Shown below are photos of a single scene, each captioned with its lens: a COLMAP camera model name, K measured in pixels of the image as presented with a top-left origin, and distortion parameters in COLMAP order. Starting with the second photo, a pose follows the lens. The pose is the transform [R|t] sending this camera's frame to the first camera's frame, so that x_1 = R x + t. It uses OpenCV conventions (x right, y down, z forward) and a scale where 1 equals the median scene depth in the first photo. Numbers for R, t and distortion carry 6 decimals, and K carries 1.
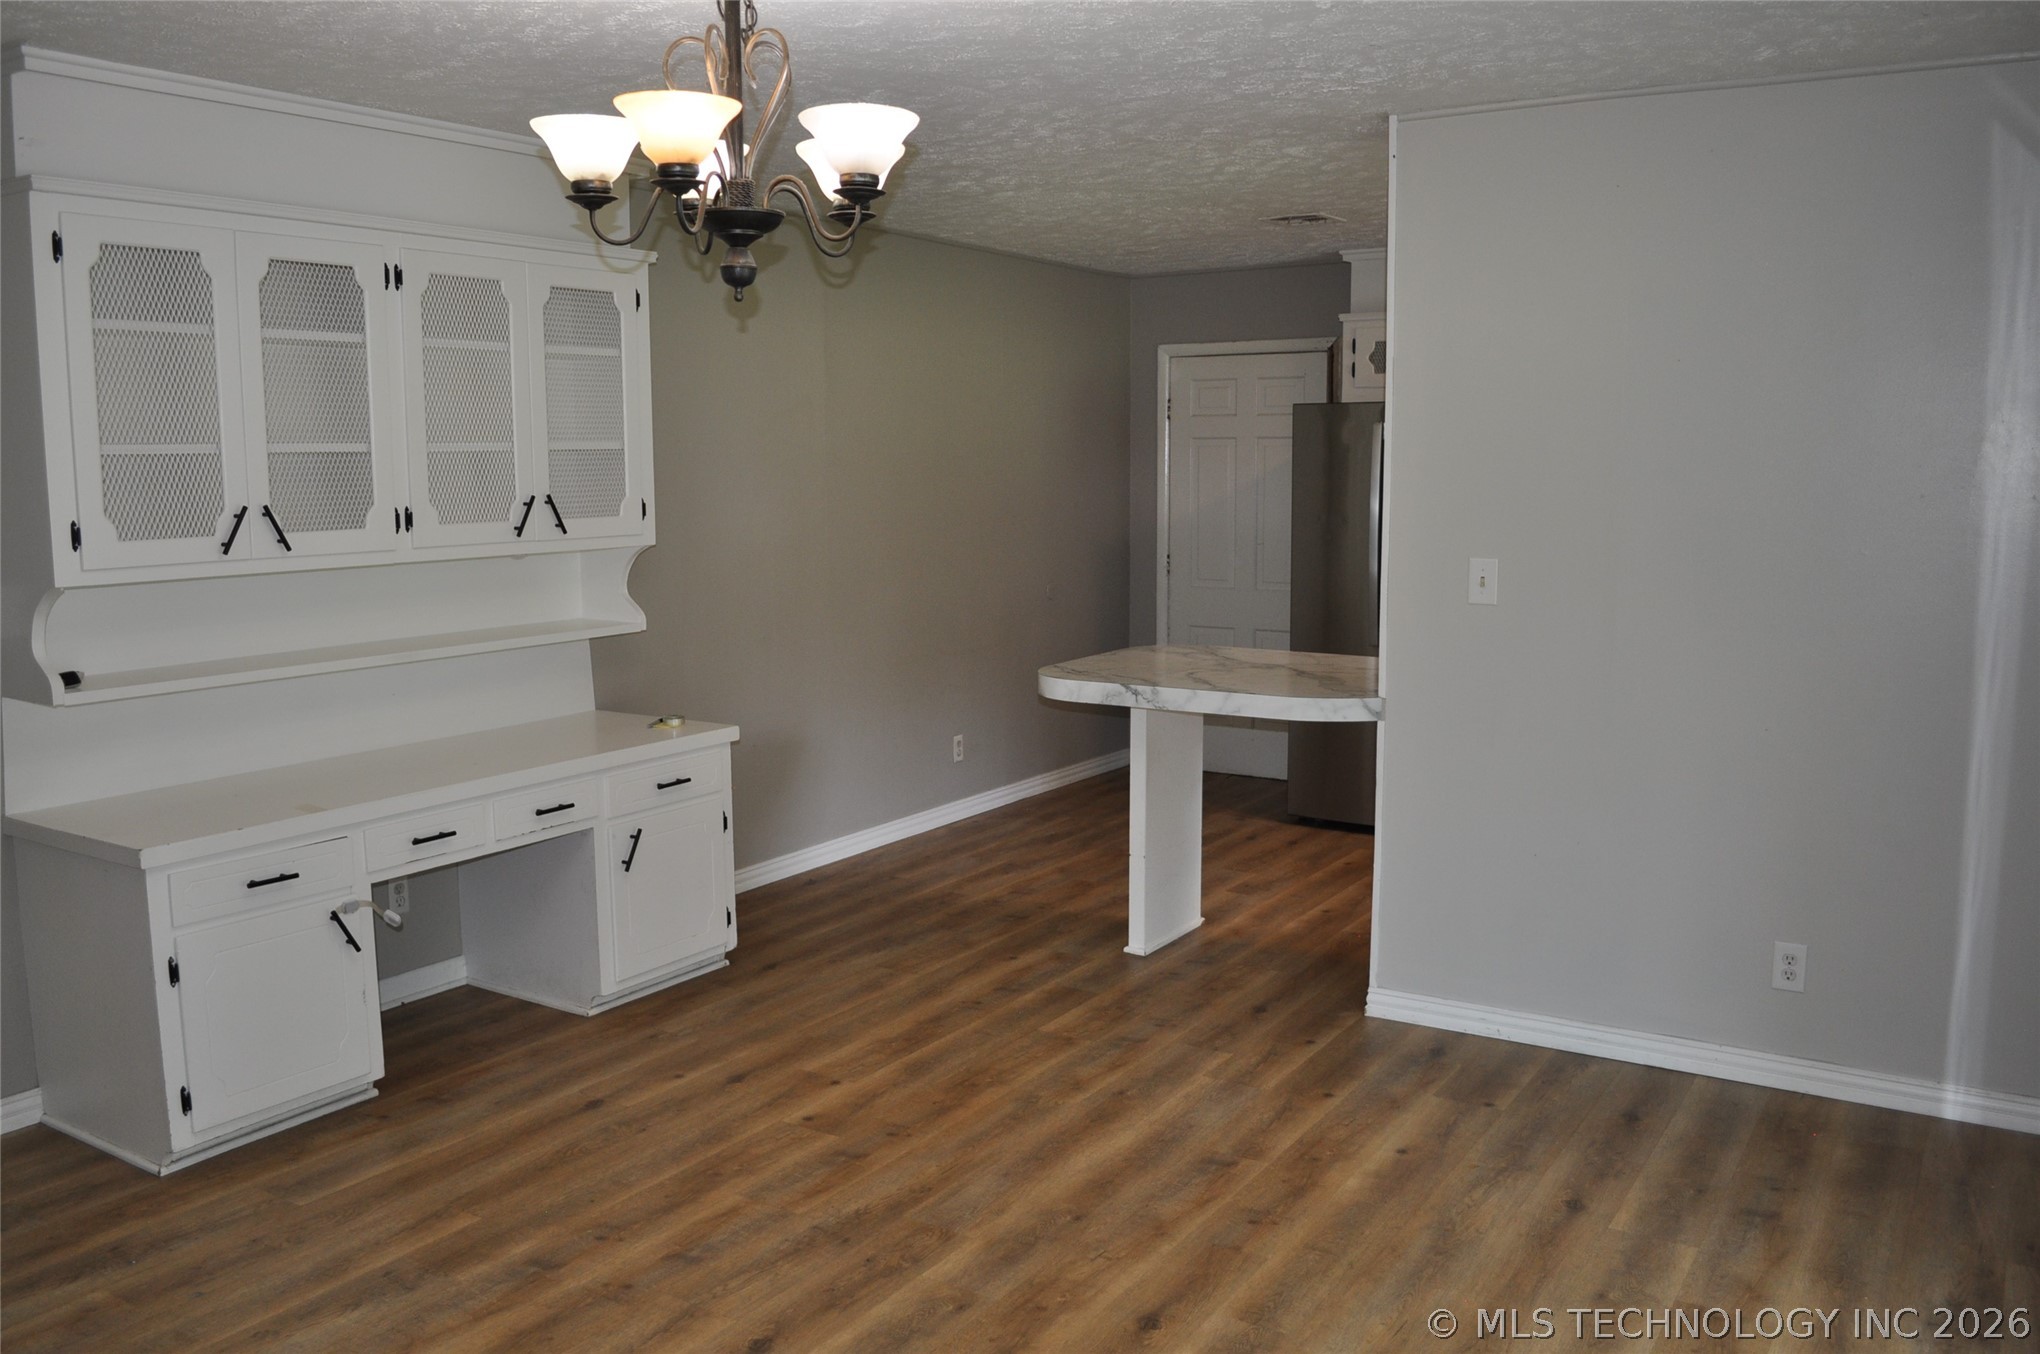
lens RADIAL K [[1625.8, 0, 1008.5], [0, 1625.8, 689.8], [0, 0, 1]] dist [-0.087663, 0.014893]
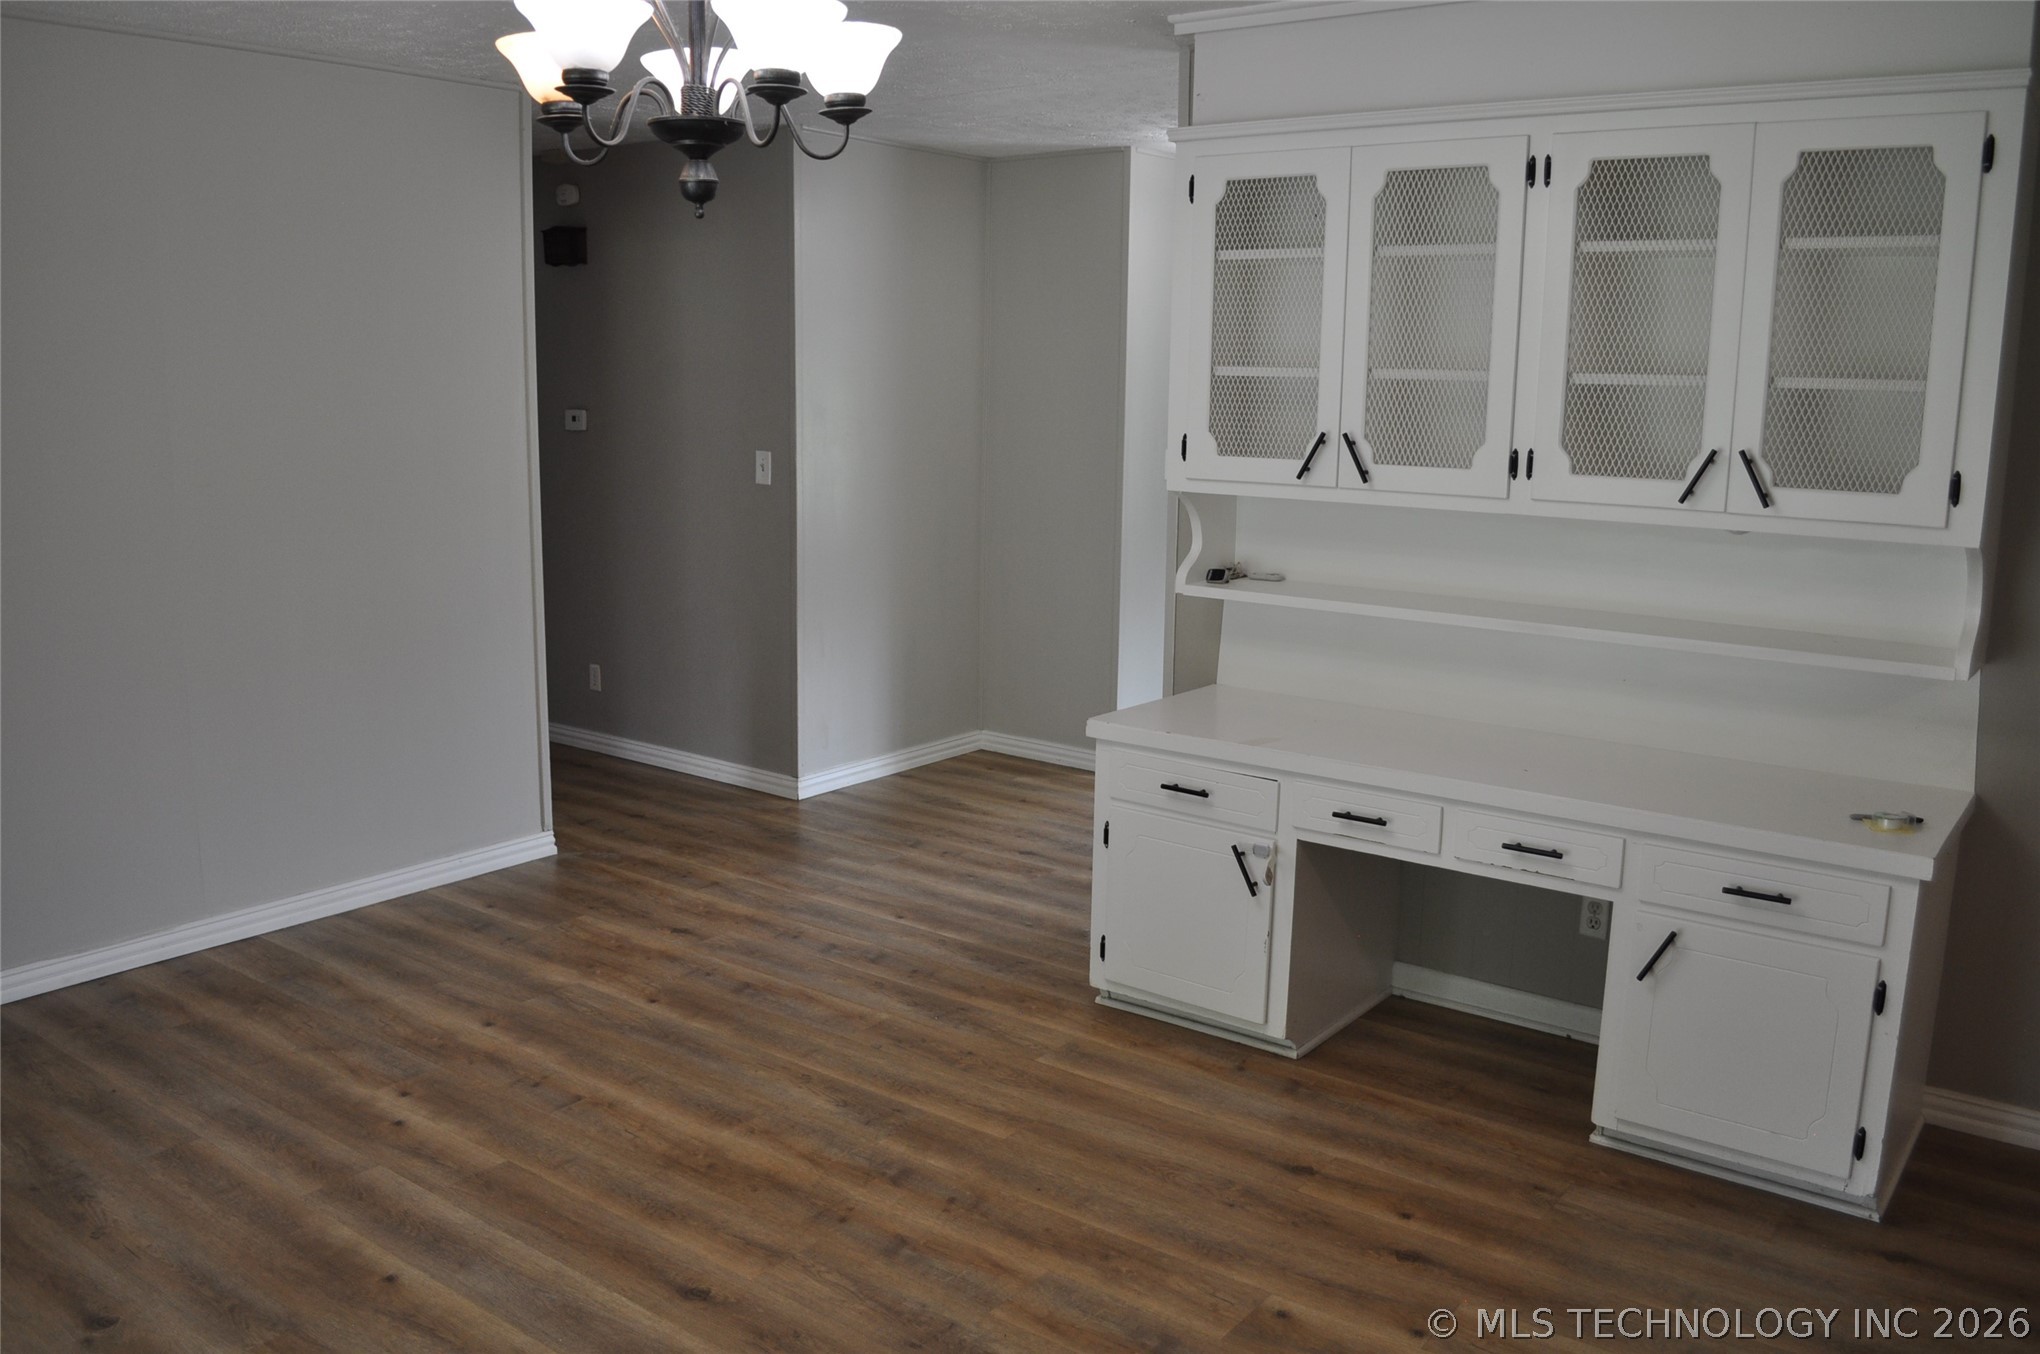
lens RADIAL K [[1625.8, 0, 1007.1], [0, 1625.8, 669.3], [0, 0, 1]] dist [-0.087663, 0.014893]
pose [[-0.073923, 0.180901, -0.980719, 0.550514], [-0.155452, 0.969299, 0.190512, -0.135345], [0.985074, 0.166538, -0.043532, 0.887423]]
